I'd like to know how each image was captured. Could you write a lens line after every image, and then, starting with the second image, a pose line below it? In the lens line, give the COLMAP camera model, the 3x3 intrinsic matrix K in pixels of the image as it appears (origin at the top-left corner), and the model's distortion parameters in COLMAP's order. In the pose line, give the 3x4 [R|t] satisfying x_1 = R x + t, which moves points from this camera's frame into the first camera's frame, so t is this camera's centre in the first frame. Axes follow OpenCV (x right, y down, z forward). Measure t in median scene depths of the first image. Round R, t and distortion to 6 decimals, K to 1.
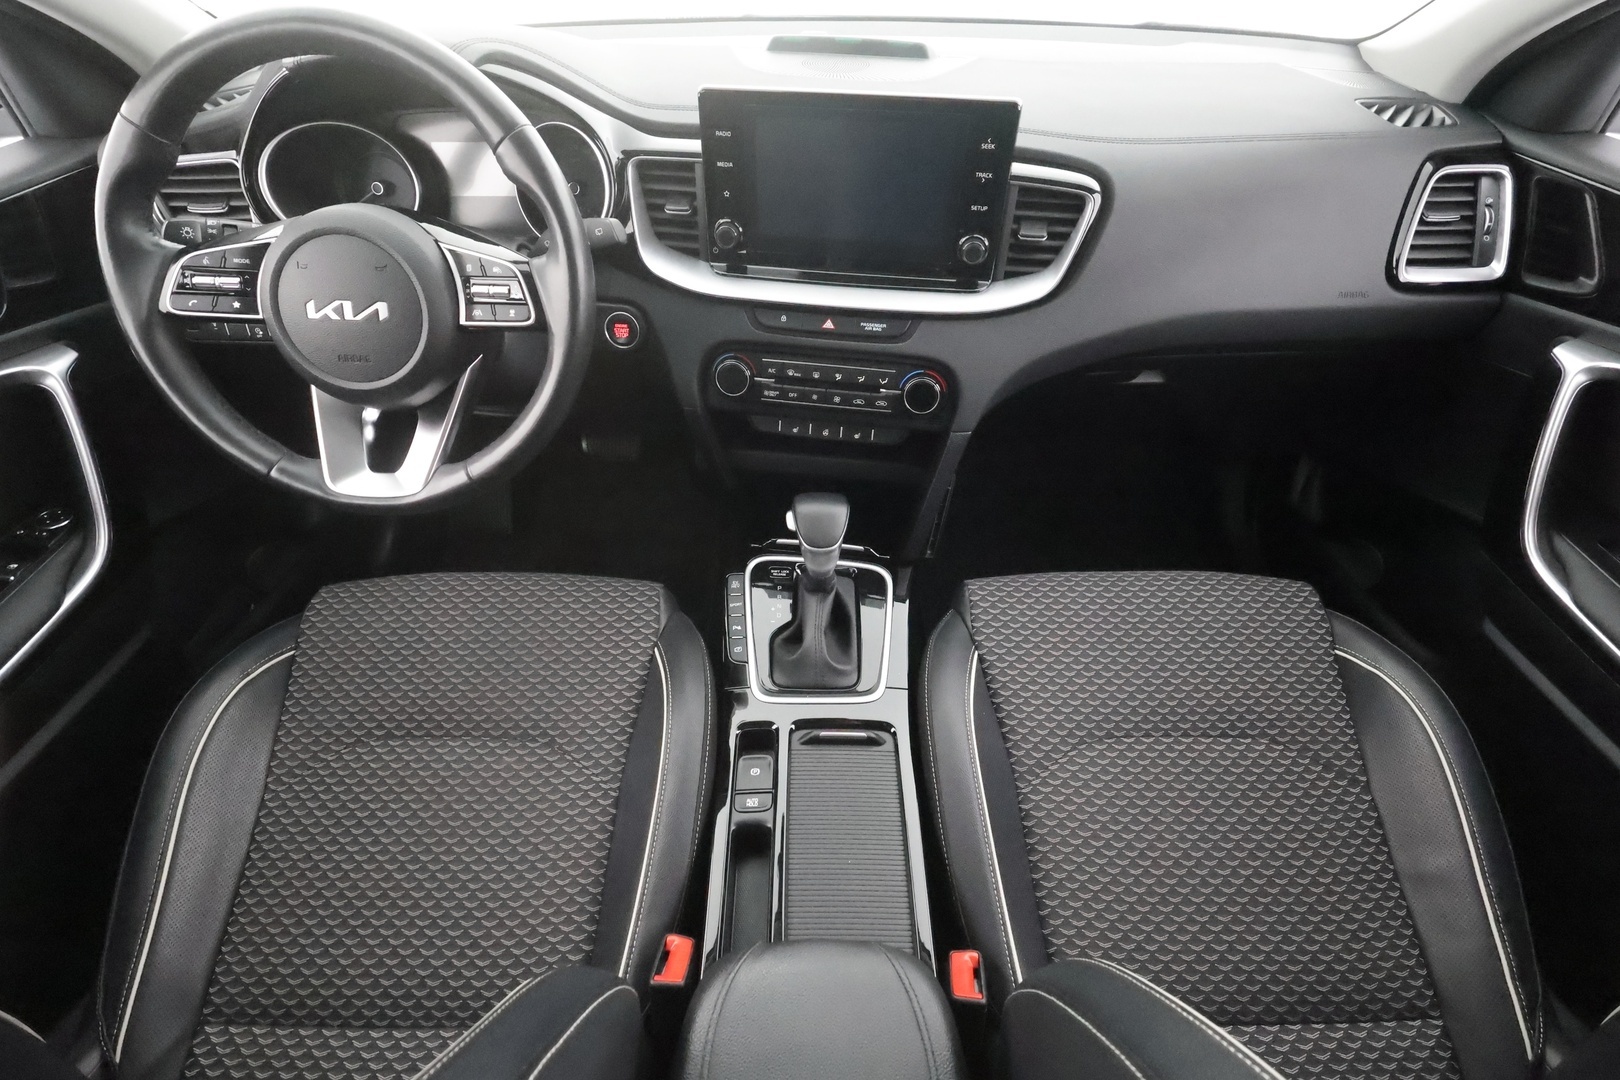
lens RADIAL K [[742.6, 0, 807.0], [0, 742.6, 541.6], [0, 0, 1]] dist [0.003161, 0.000560]
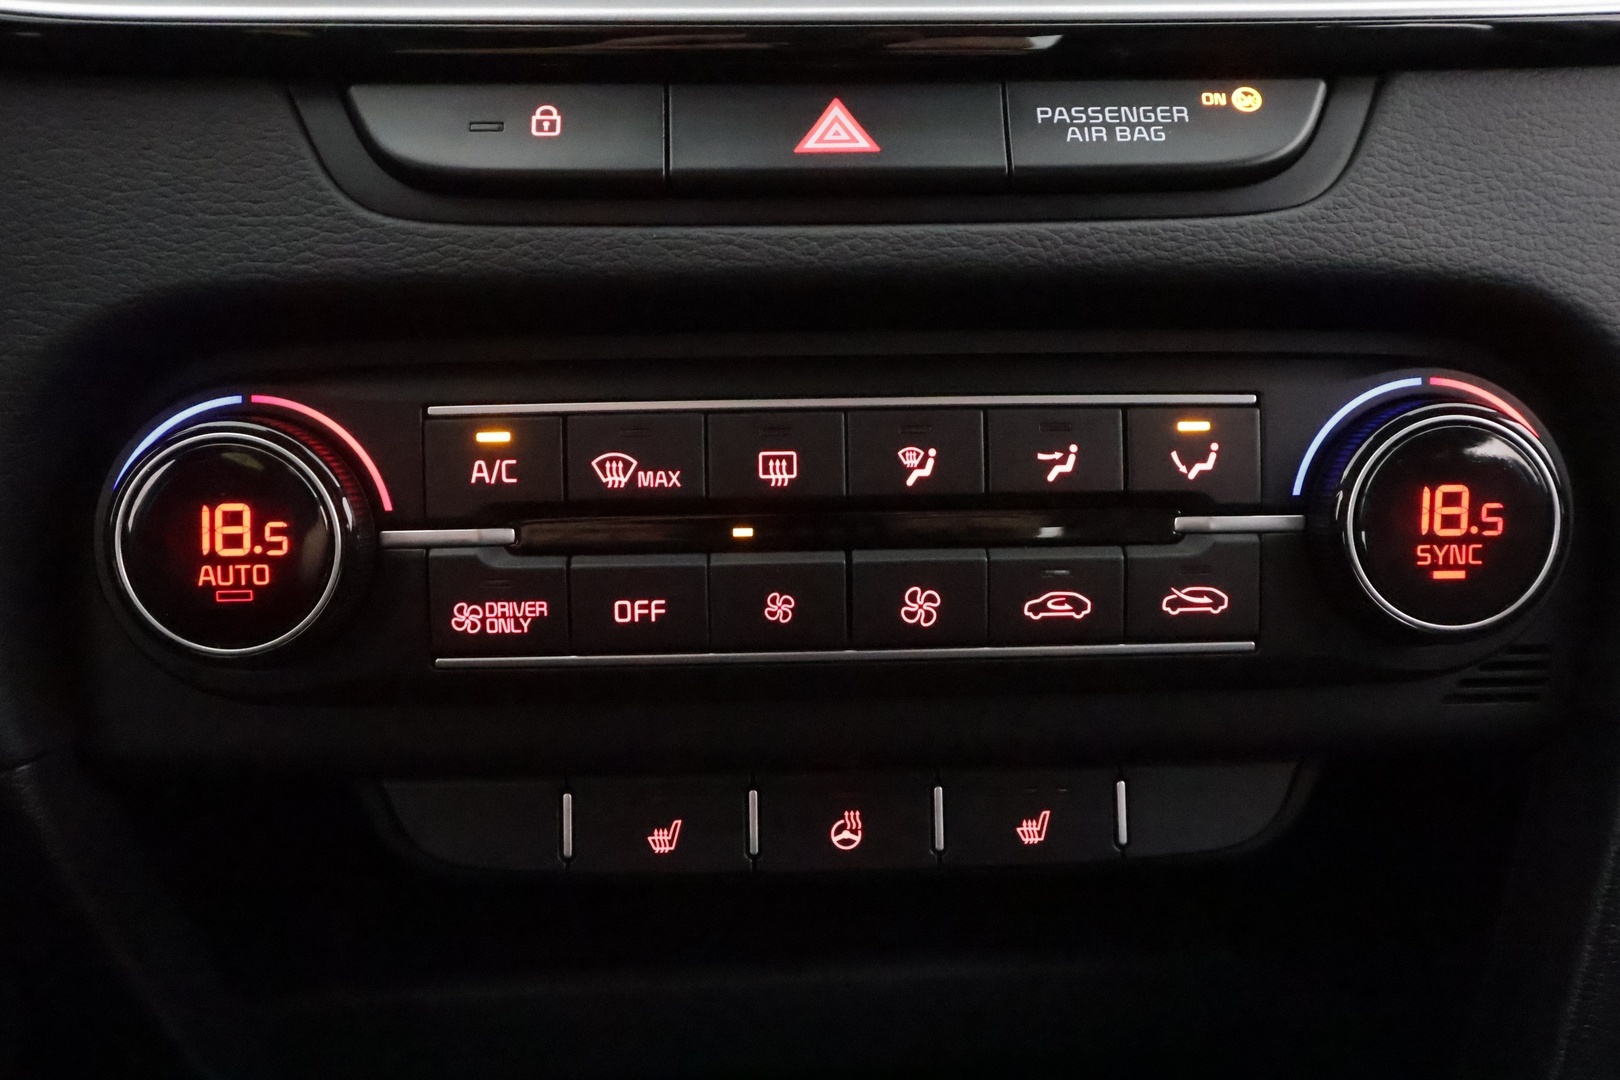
lens RADIAL K [[1490.6, 0, 811.6], [0, 1490.6, 537.7], [0, 0, 1]] dist [-0.005038, 0.000000]
pose [[0.979605, -0.086040, 0.181581, -0.040020], [0.146345, 0.924740, -0.351338, -0.097633], [-0.137687, 0.370746, 0.918471, 0.713125]]
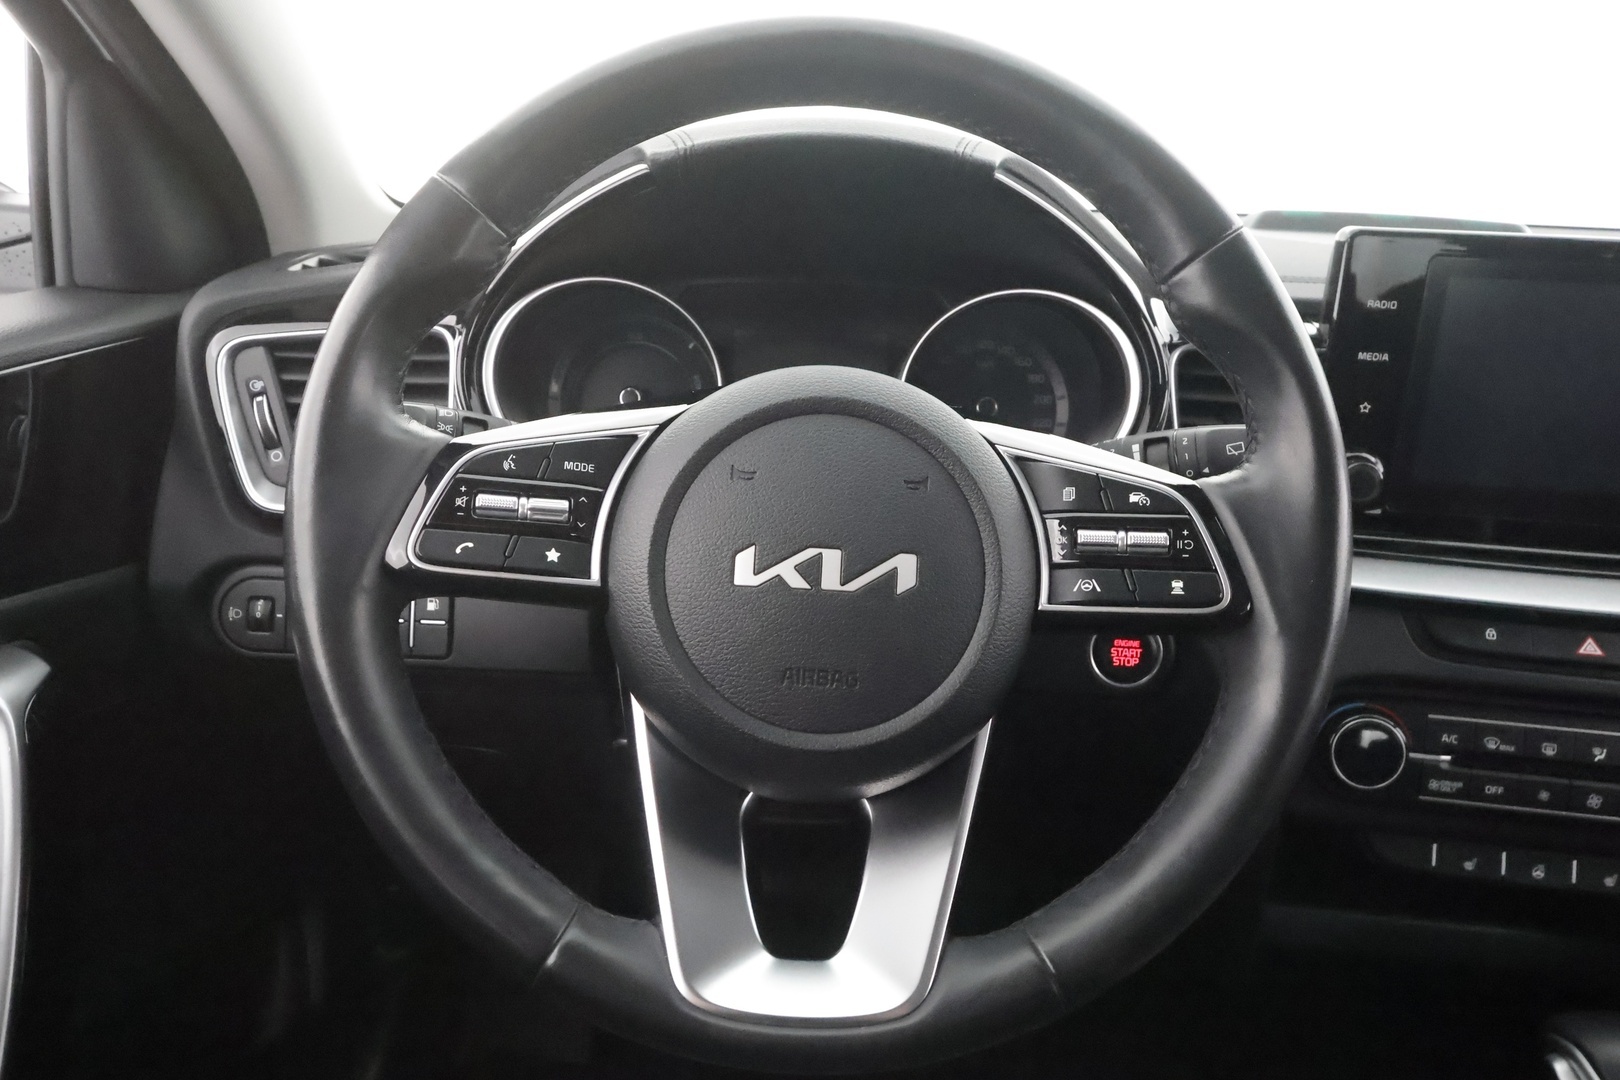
lens RADIAL K [[1126.1, 0, 806.7], [0, 1126.1, 546.8], [0, 0, 1]] dist [0.000434, -0.003329]
pose [[0.999246, 0.026927, 0.027976, -0.495004], [-0.013213, 0.913287, -0.407103, -0.040718], [-0.036512, 0.406426, 0.912954, 0.297328]]
